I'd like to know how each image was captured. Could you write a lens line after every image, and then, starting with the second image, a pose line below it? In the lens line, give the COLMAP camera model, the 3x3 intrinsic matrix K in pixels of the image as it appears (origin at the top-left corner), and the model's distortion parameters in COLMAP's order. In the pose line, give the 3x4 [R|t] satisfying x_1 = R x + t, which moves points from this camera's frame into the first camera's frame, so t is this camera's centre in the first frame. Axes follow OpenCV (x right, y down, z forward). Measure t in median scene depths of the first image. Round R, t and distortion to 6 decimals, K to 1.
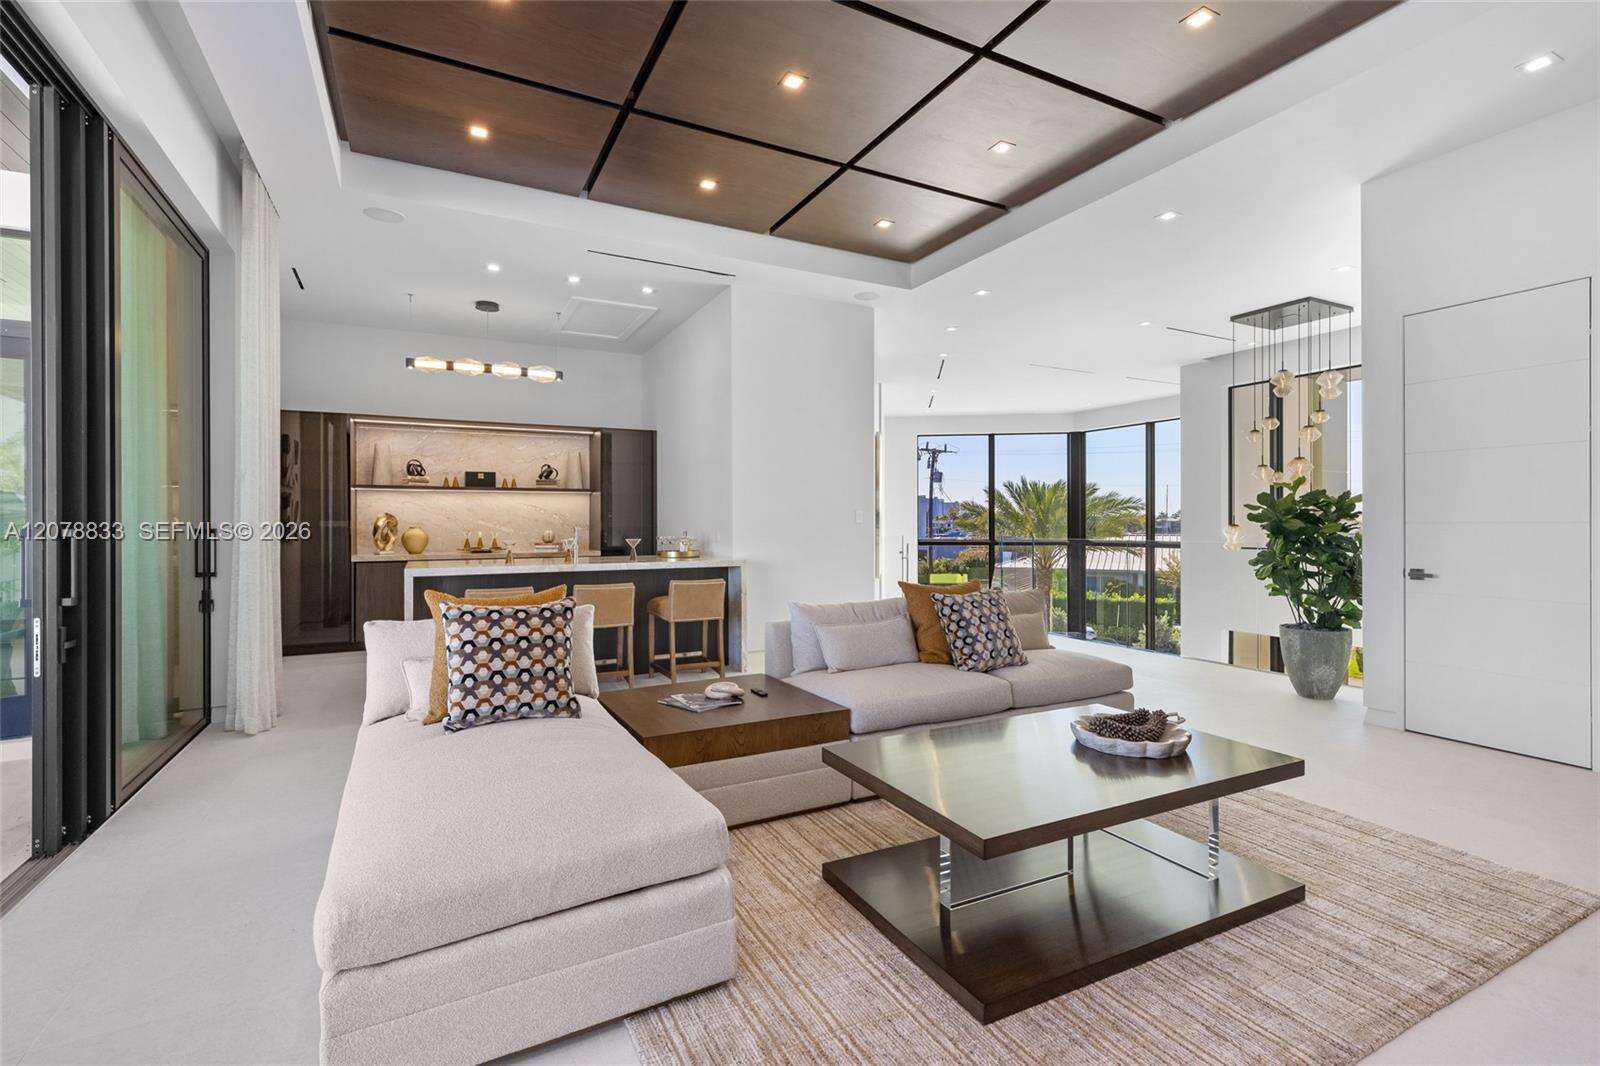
lens RADIAL K [[725.0, 0, 799.8], [0, 725.0, 525.5], [0, 0, 1]] dist [0.003755, -0.001228]
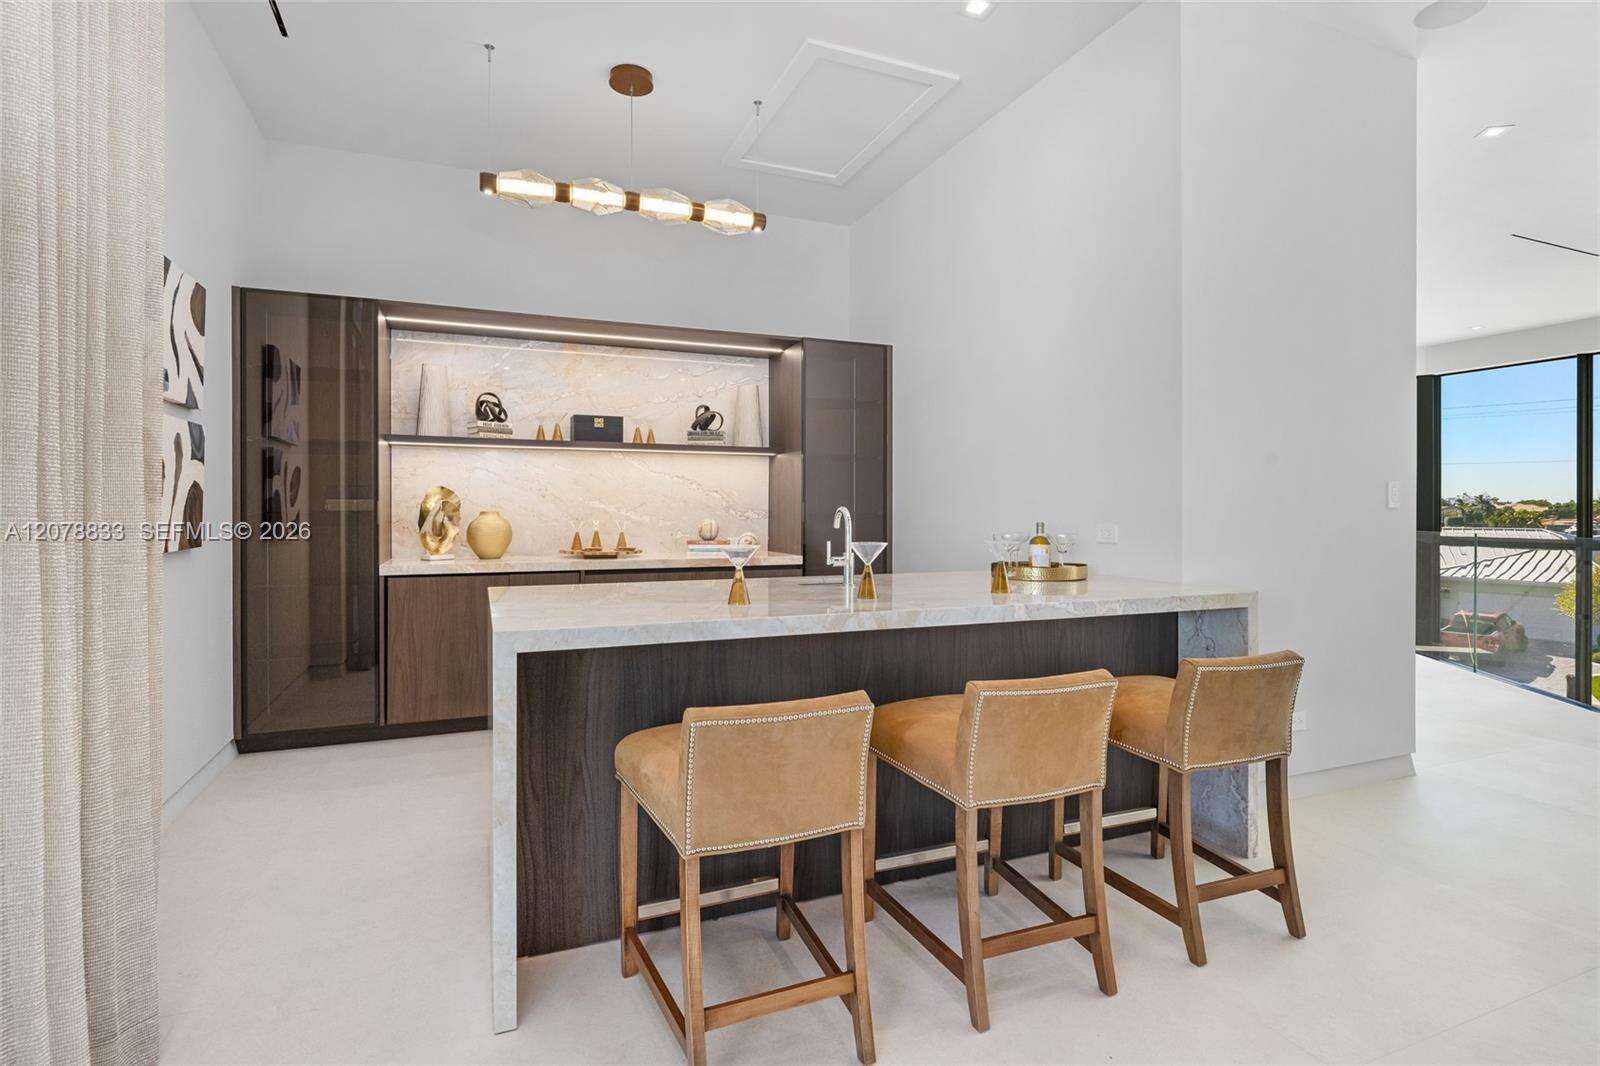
lens RADIAL K [[795.4, 0, 805.3], [0, 795.4, 521.0], [0, 0, 1]] dist [-0.007076, 0.000691]
pose [[0.996322, 0.006271, -0.085455, -0.224055], [-0.005361, 0.999926, 0.010876, 0.001316], [0.085517, -0.010378, 0.996283, 0.390045]]
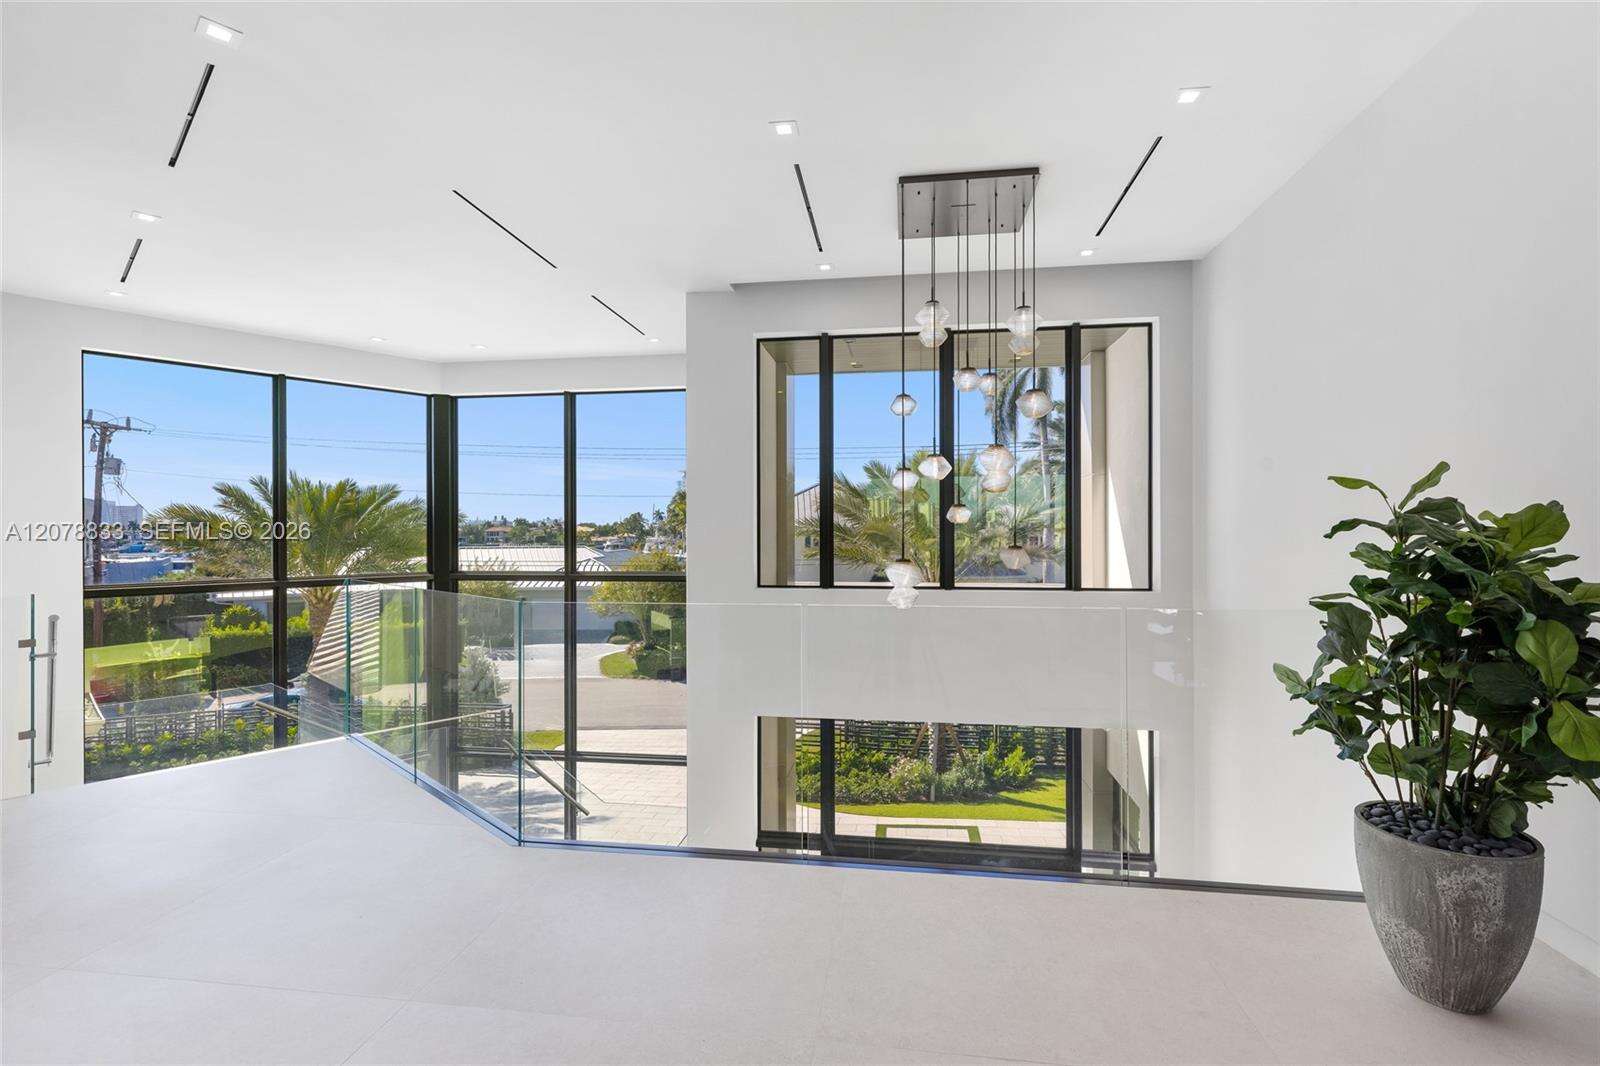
lens RADIAL K [[725.0, 0, 810.2], [0, 725.0, 531.7], [0, 0, 1]] dist [0.003755, -0.001228]
pose [[0.574403, -0.000807, 0.818573, 0.098976], [0.005385, 0.999982, -0.002793, -0.017699], [-0.818555, 0.006012, 0.574396, 0.691707]]
